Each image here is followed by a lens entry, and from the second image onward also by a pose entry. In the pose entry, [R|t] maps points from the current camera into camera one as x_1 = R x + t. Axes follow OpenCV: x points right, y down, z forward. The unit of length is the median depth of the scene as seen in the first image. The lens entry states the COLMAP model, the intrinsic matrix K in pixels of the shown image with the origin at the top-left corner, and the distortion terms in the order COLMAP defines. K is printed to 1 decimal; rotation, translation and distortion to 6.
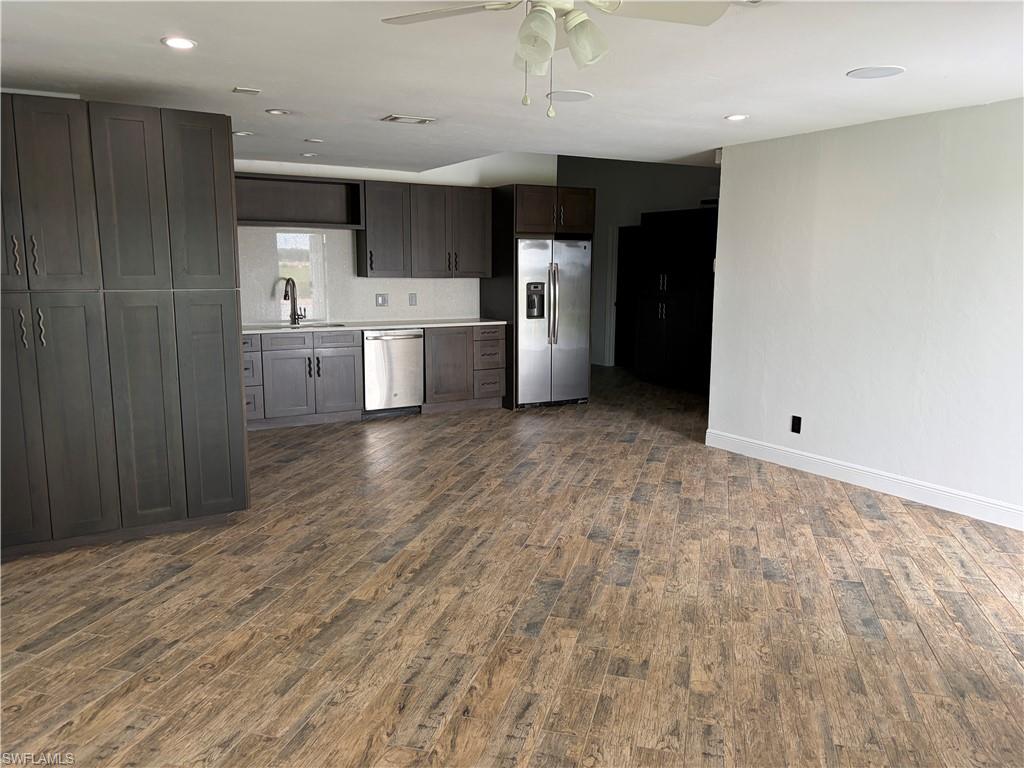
lens RADIAL K [[771.8, 0, 511.3], [0, 771.8, 390.4], [0, 0, 1]] dist [0.051746, -0.049058]
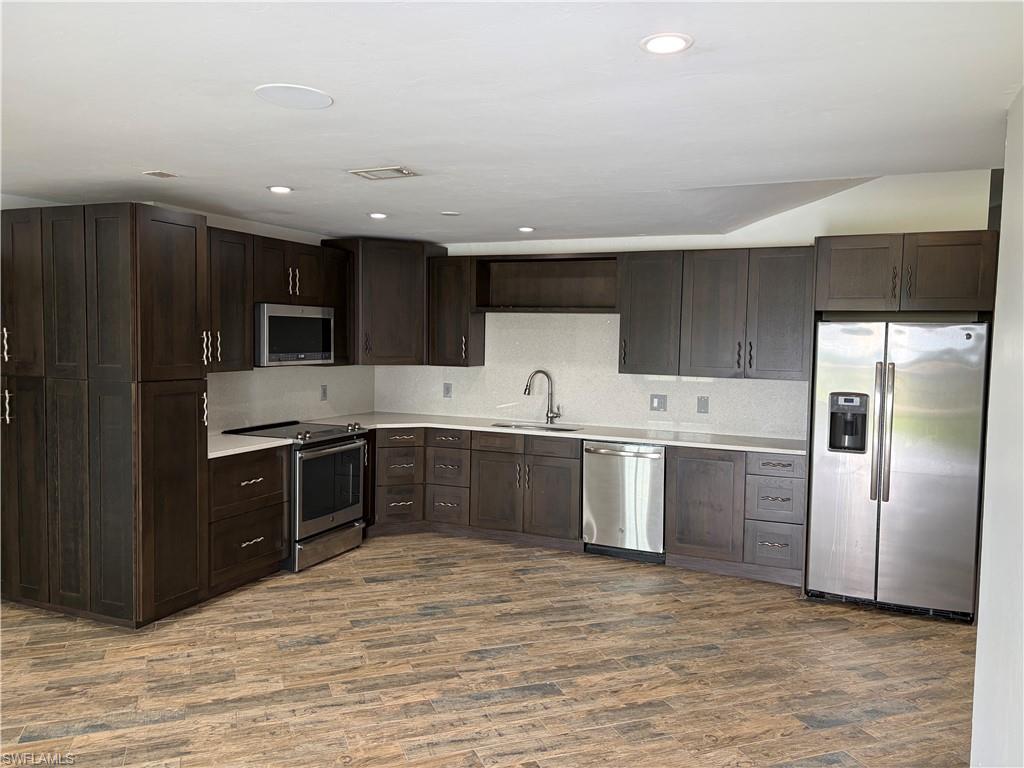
lens RADIAL K [[771.8, 0, 508.6], [0, 771.8, 375.4], [0, 0, 1]] dist [0.051746, -0.049058]
pose [[0.584564, 0.045977, -0.810044, 0.667946], [-0.145965, 0.988063, -0.049254, -0.155706], [0.798110, 0.147030, 0.584297, 0.801666]]
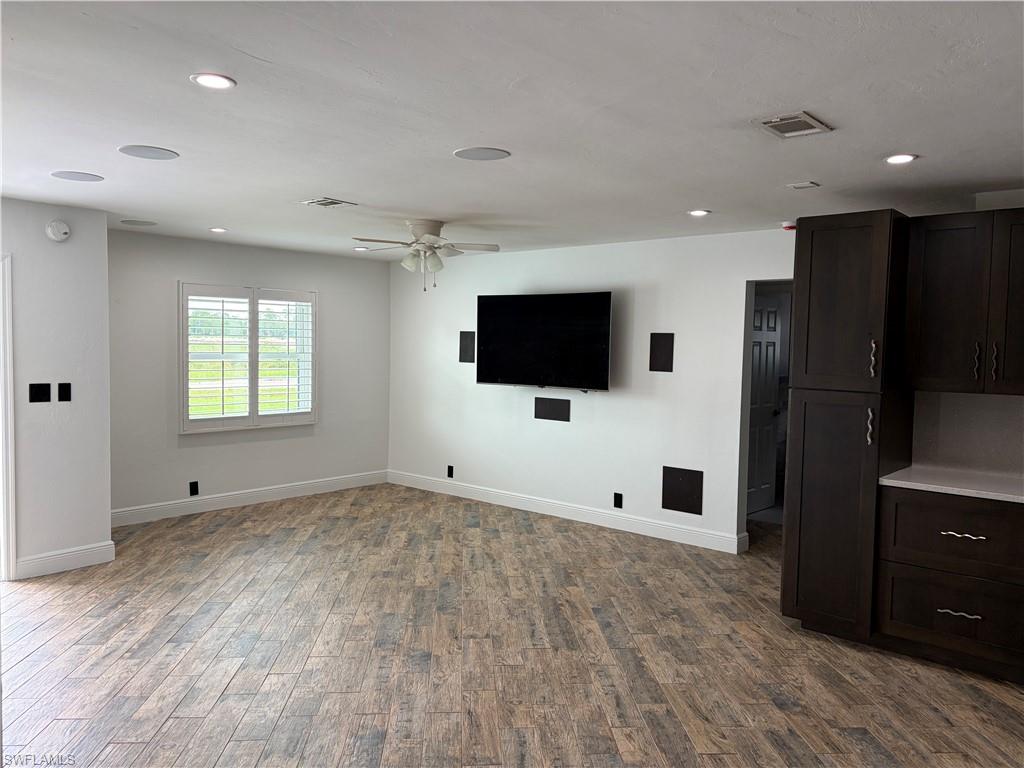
lens RADIAL K [[771.8, 0, 512.3], [0, 771.8, 380.7], [0, 0, 1]] dist [0.051746, -0.049058]
pose [[-0.946640, -0.005317, -0.322250, 0.303053], [-0.075200, 0.975910, 0.204804, -0.314884], [0.313398, 0.218109, -0.924235, 1.796739]]
